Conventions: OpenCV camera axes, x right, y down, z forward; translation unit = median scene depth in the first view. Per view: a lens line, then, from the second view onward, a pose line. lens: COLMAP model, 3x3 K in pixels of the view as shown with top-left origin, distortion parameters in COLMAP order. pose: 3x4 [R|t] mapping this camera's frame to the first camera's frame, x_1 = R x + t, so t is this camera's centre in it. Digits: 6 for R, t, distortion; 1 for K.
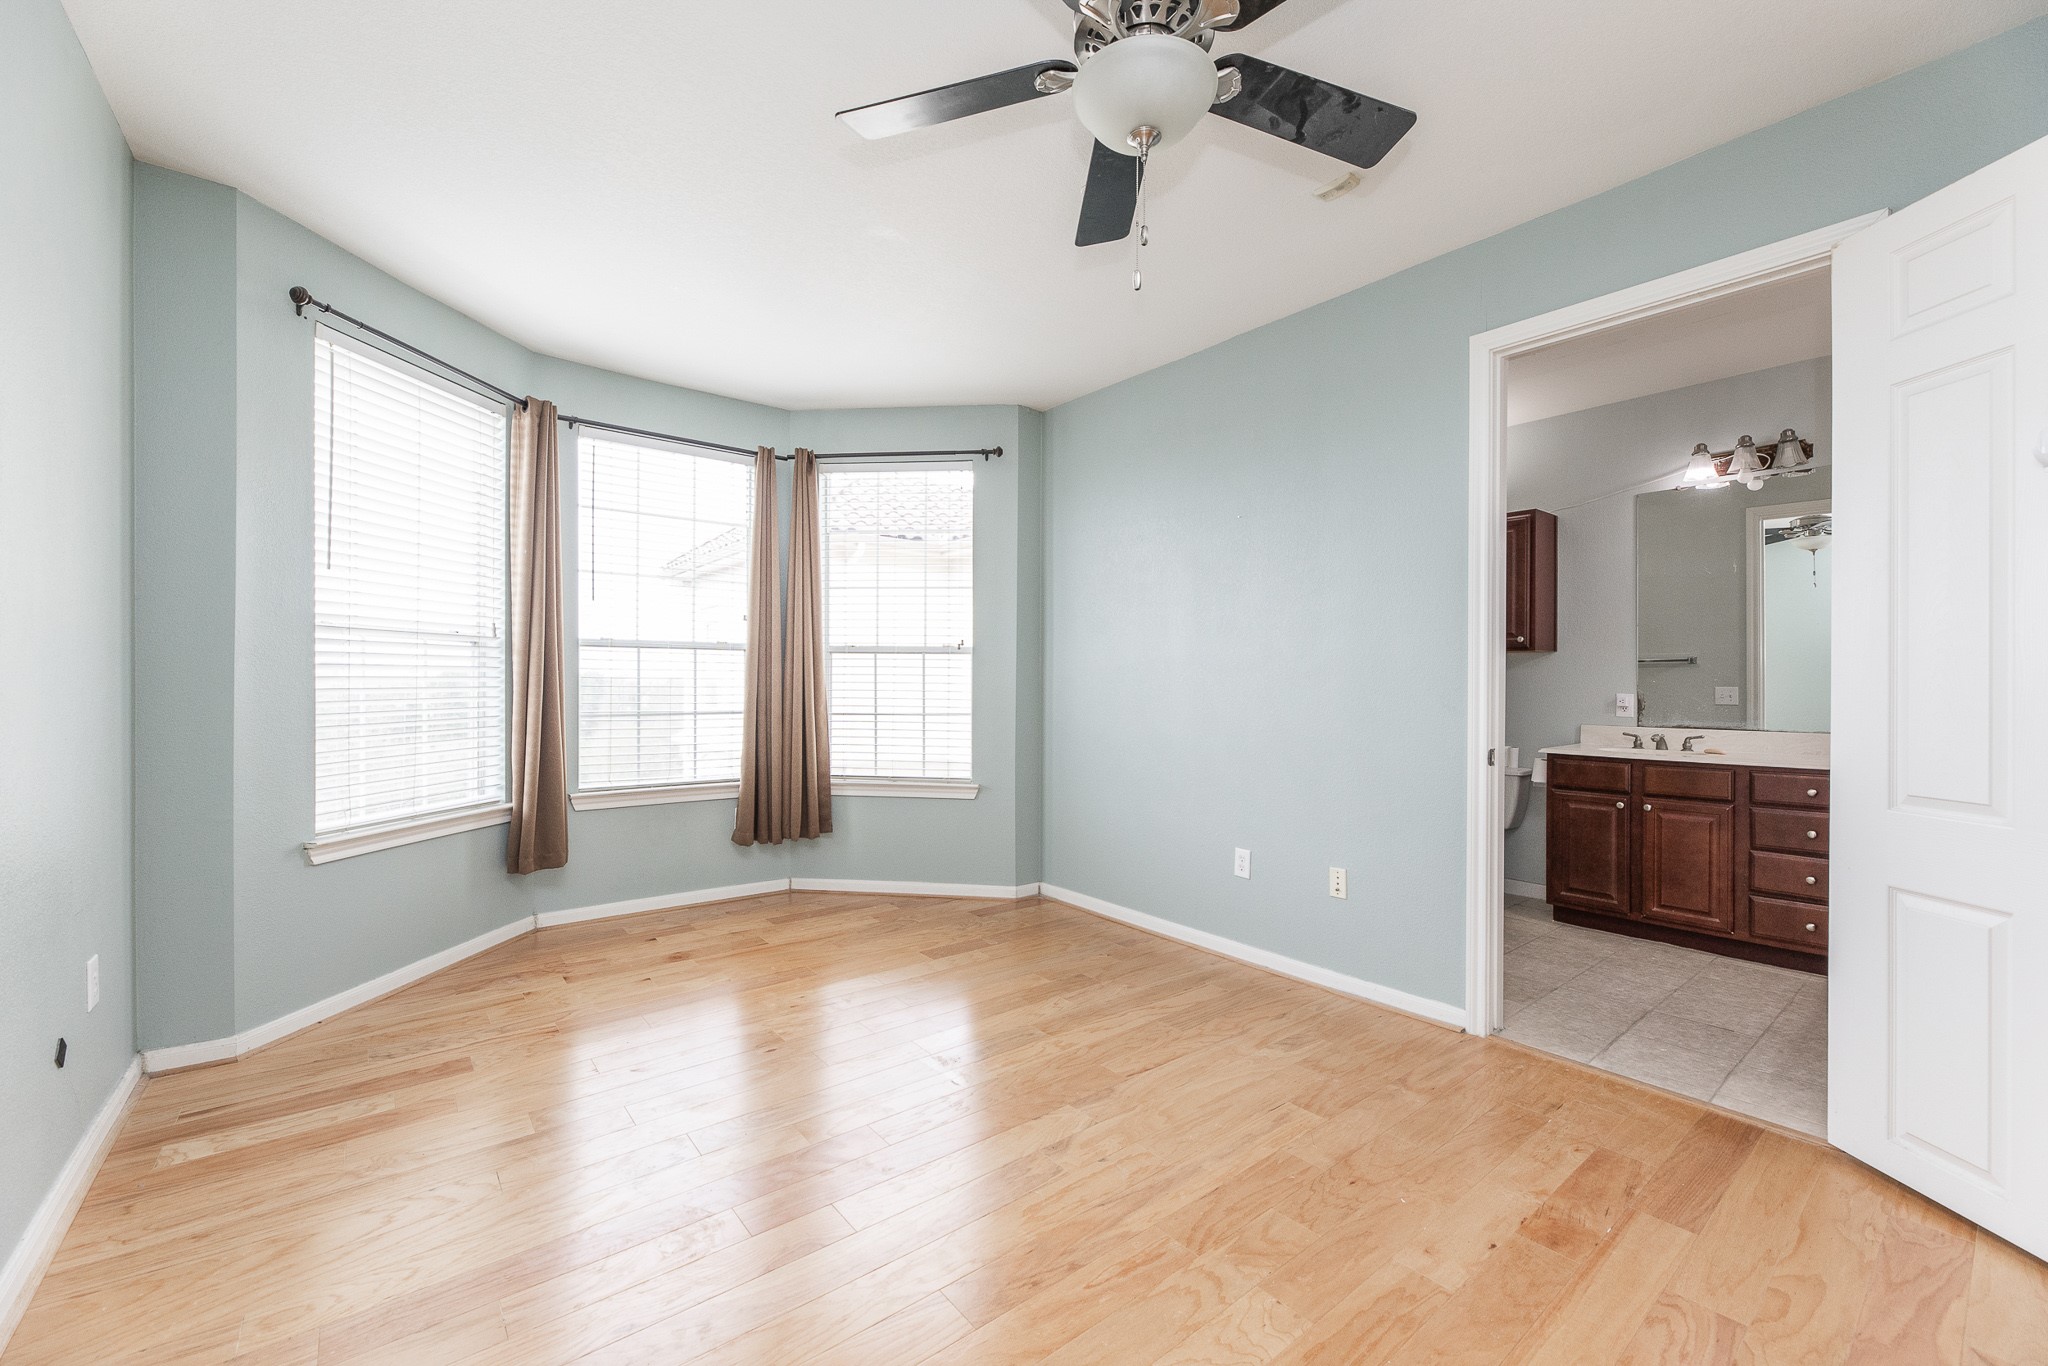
lens RADIAL K [[821.9, 0, 1036.4], [0, 821.9, 682.0], [0, 0, 1]] dist [-0.000637, -0.000133]
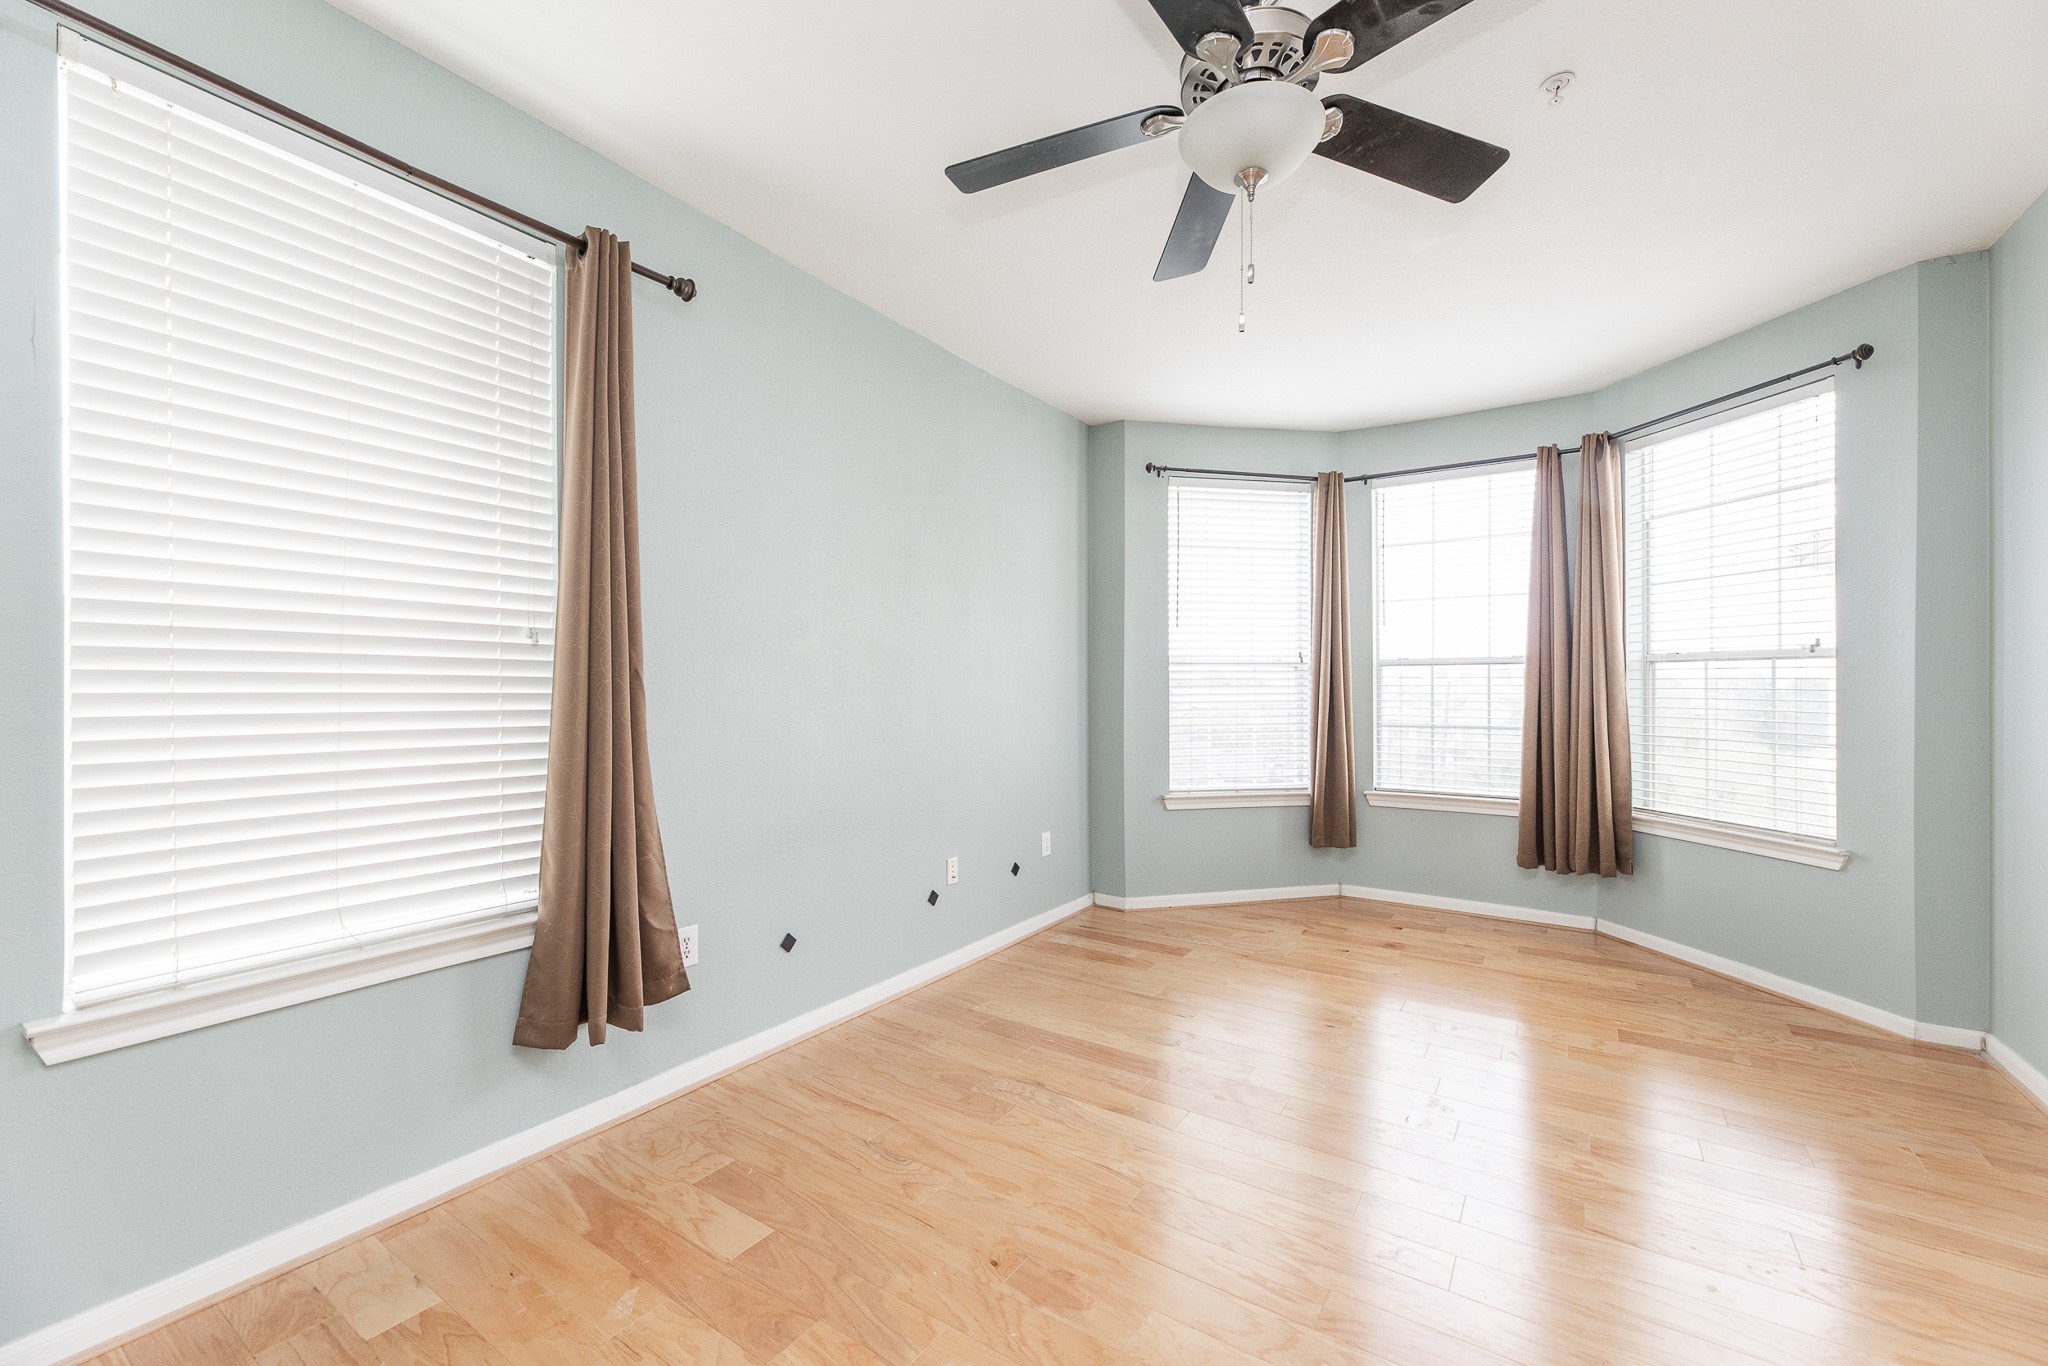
lens RADIAL K [[817.6, 0, 1034.7], [0, 817.6, 687.4], [0, 0, 1]] dist [0.001126, 0.000055]
pose [[0.305552, -0.006365, -0.952154, 0.535875], [0.002963, 0.999979, -0.005734, -0.010740], [0.952171, -0.001069, 0.305564, 0.228986]]
